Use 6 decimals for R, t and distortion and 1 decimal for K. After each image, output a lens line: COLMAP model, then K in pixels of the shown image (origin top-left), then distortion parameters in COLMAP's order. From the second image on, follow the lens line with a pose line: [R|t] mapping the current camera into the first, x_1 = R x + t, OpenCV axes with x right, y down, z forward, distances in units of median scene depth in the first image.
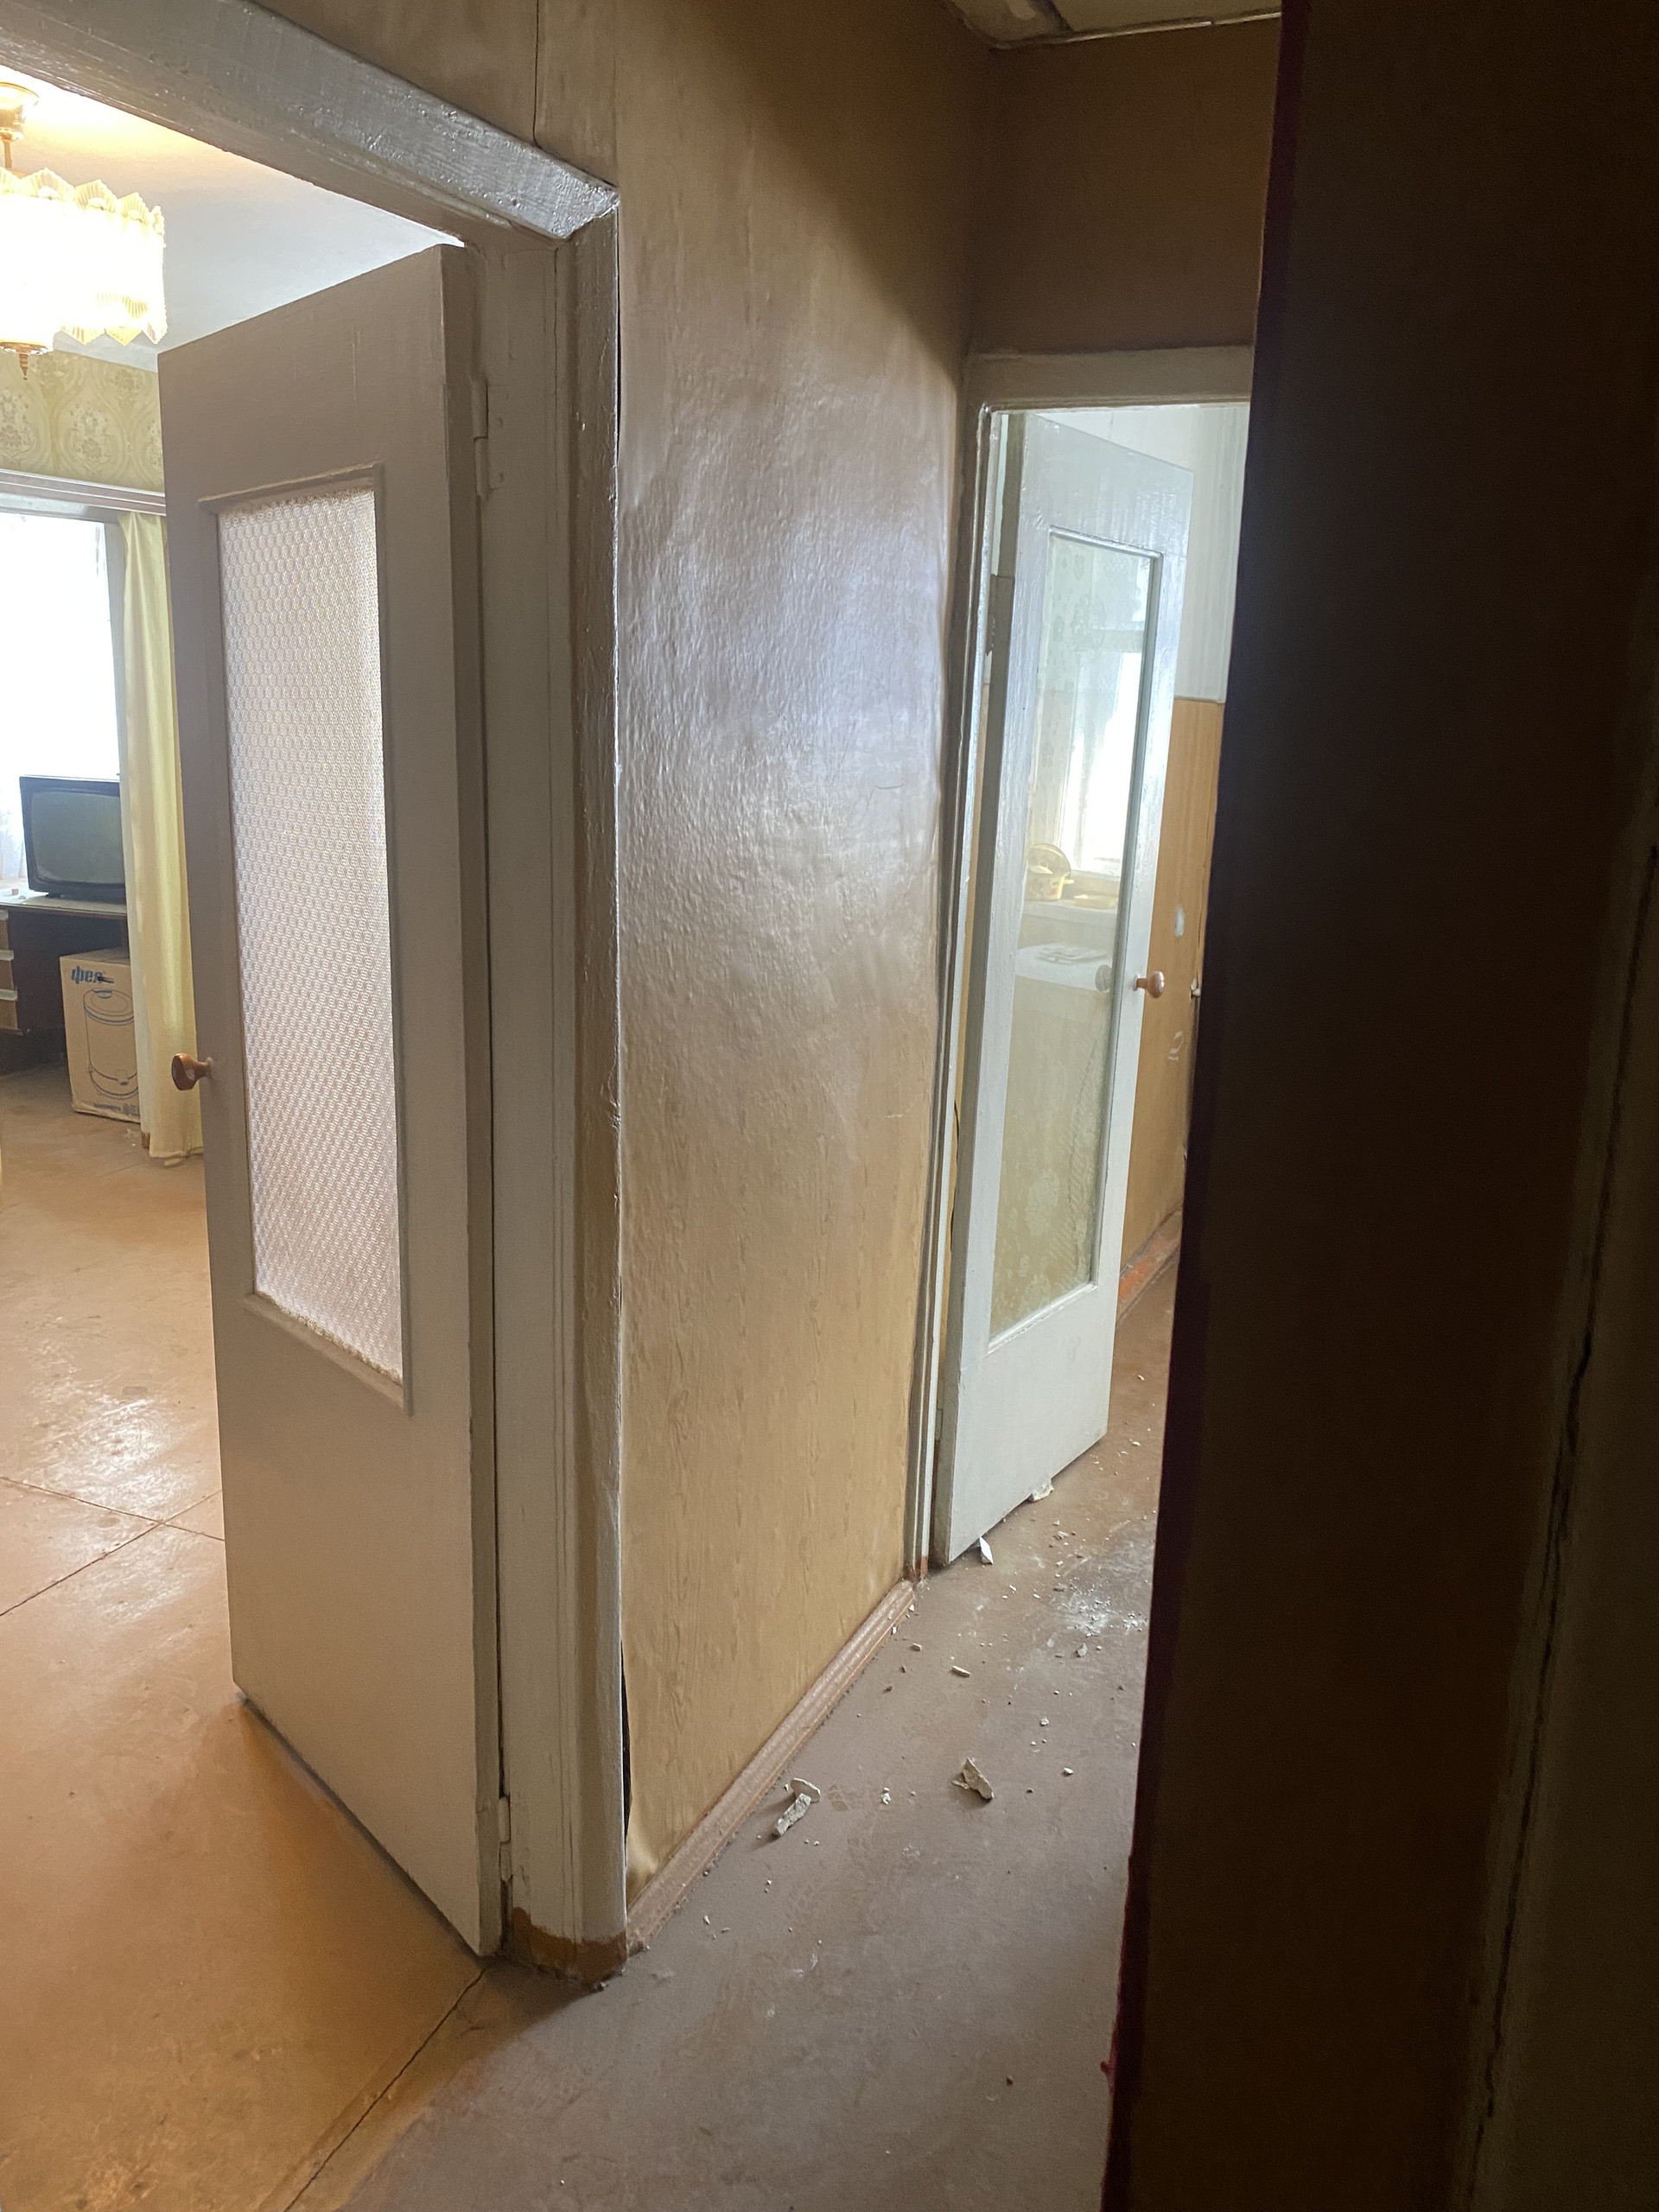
lens RADIAL K [[1677.3, 0, 818.4], [0, 1677.3, 1104.4], [0, 0, 1]] dist [0.042870, -0.045817]
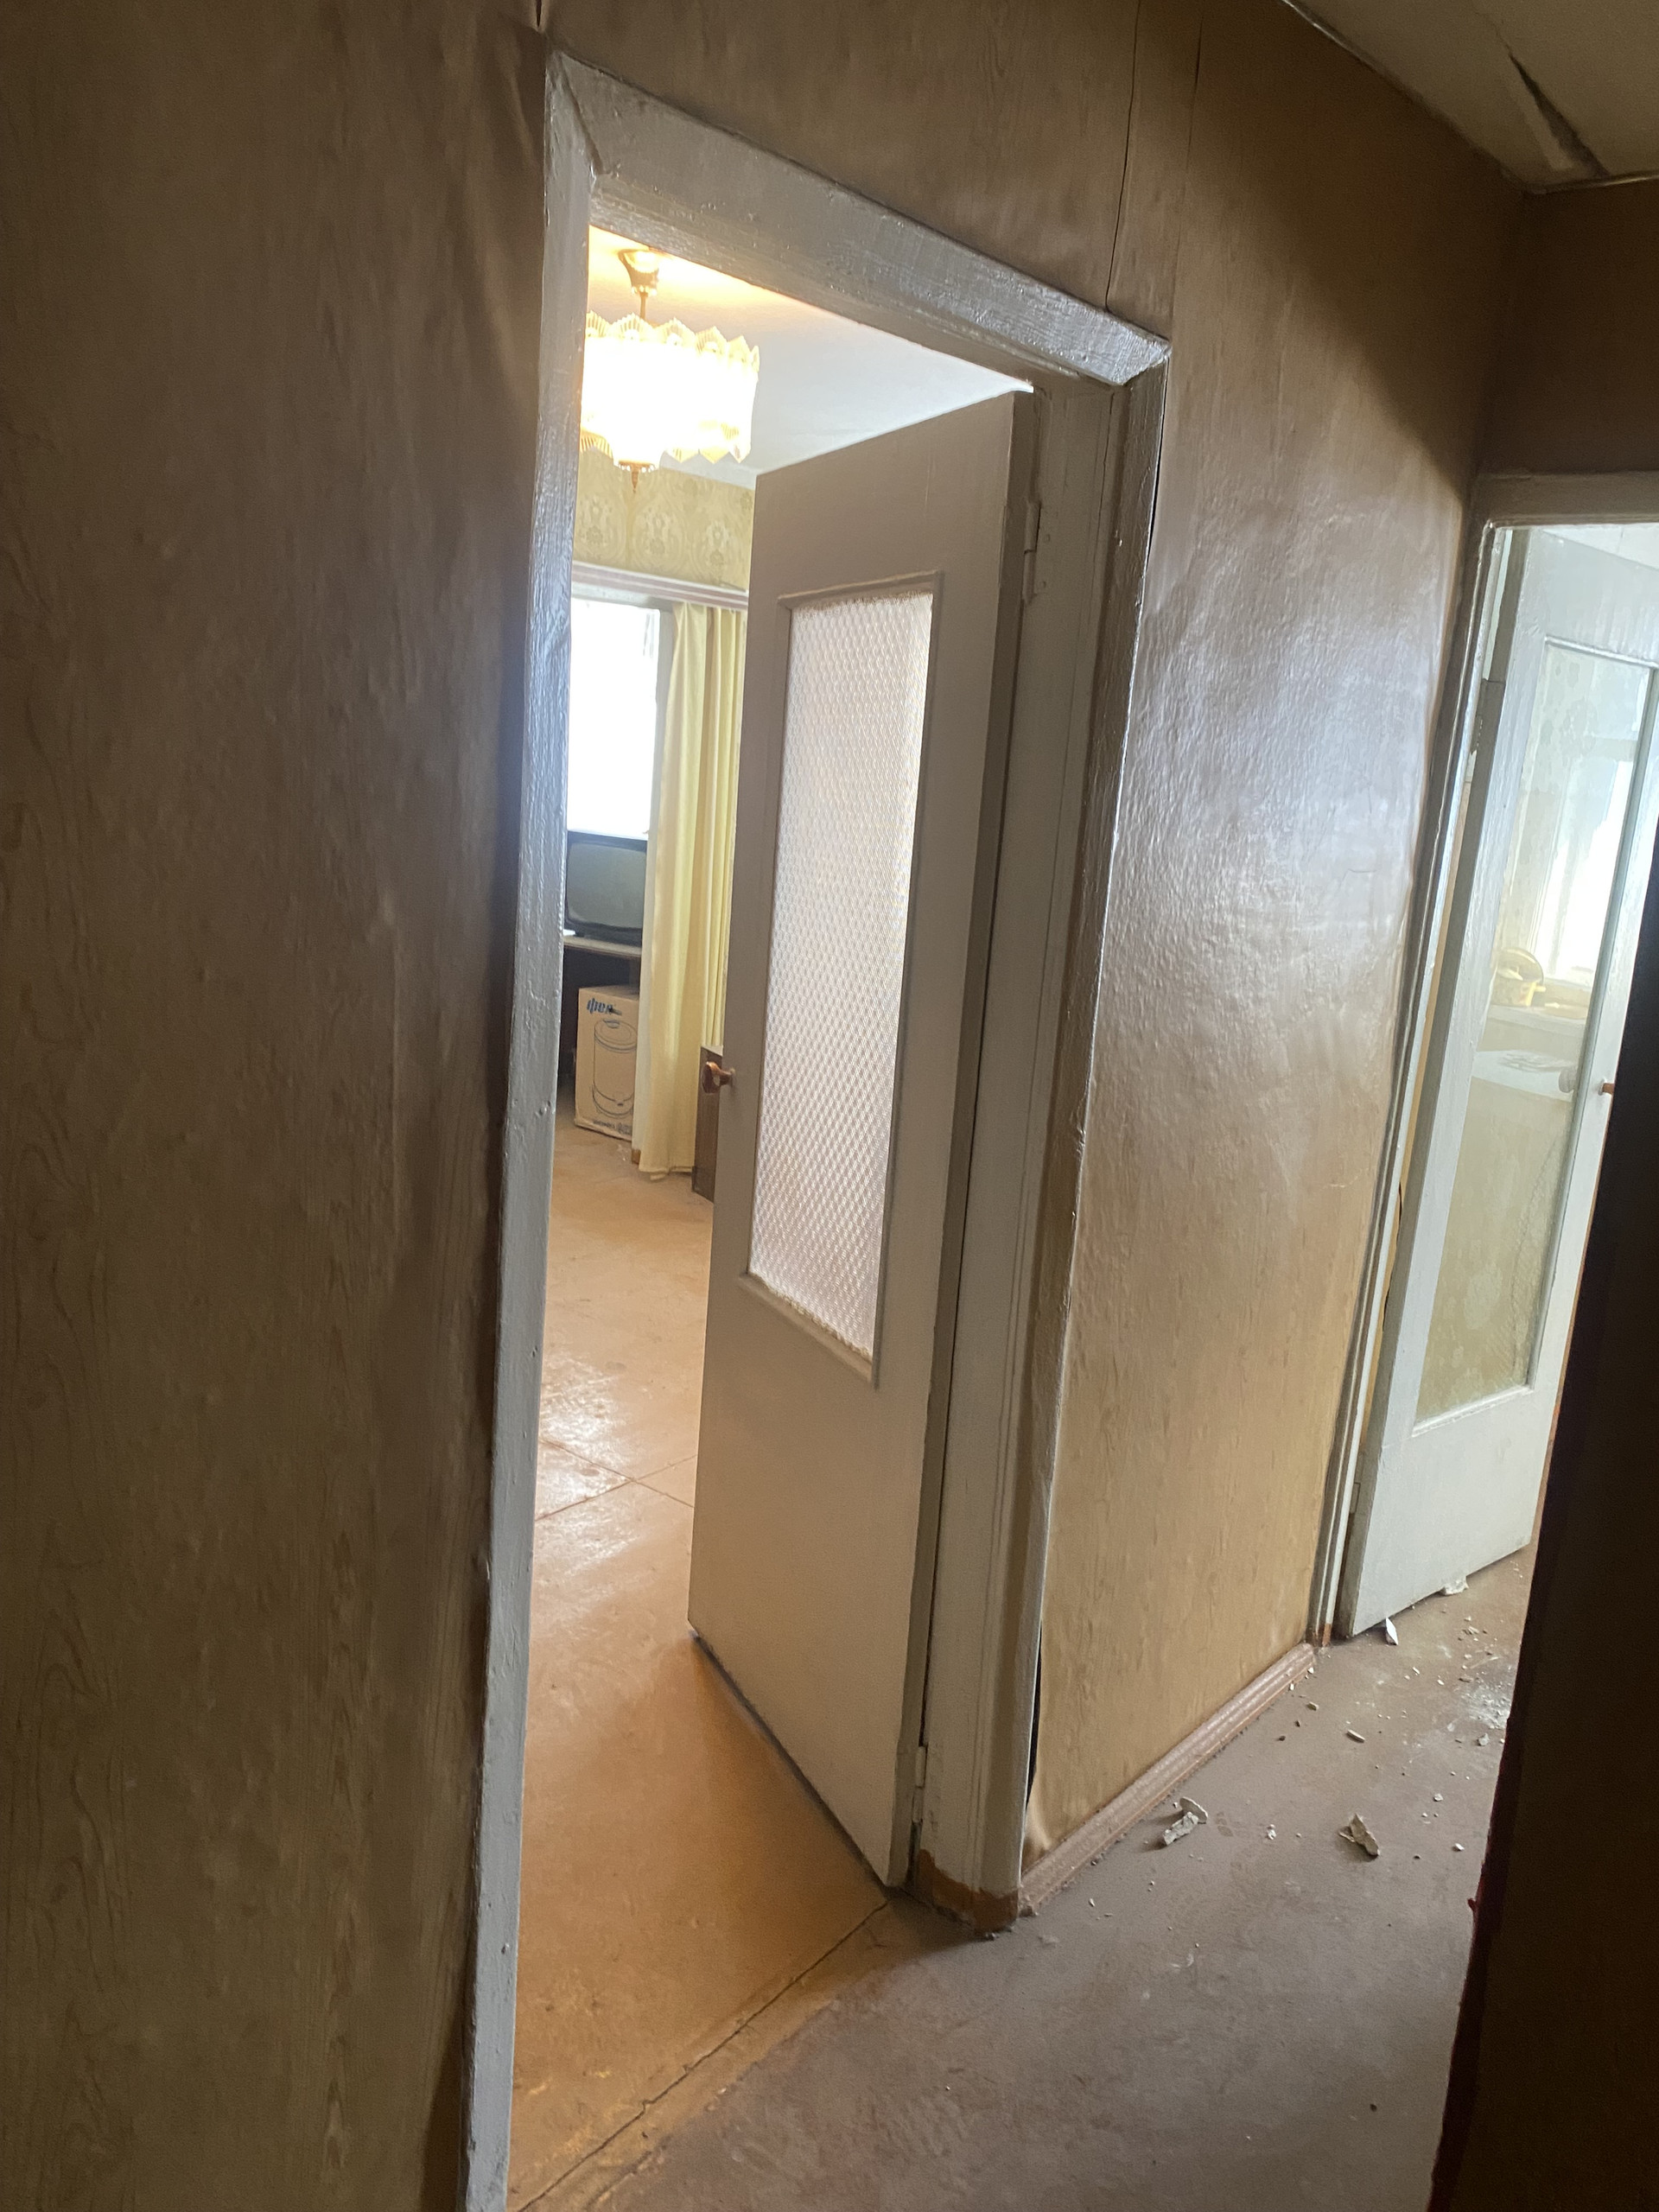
lens RADIAL K [[1677.3, 0, 852.7], [0, 1677.3, 1100.9], [0, 0, 1]] dist [0.042870, -0.045817]
pose [[0.968196, 0.091049, -0.233039, -0.008608], [-0.103216, 0.993833, -0.040529, 0.032882], [0.227912, 0.063294, 0.971622, -0.103000]]
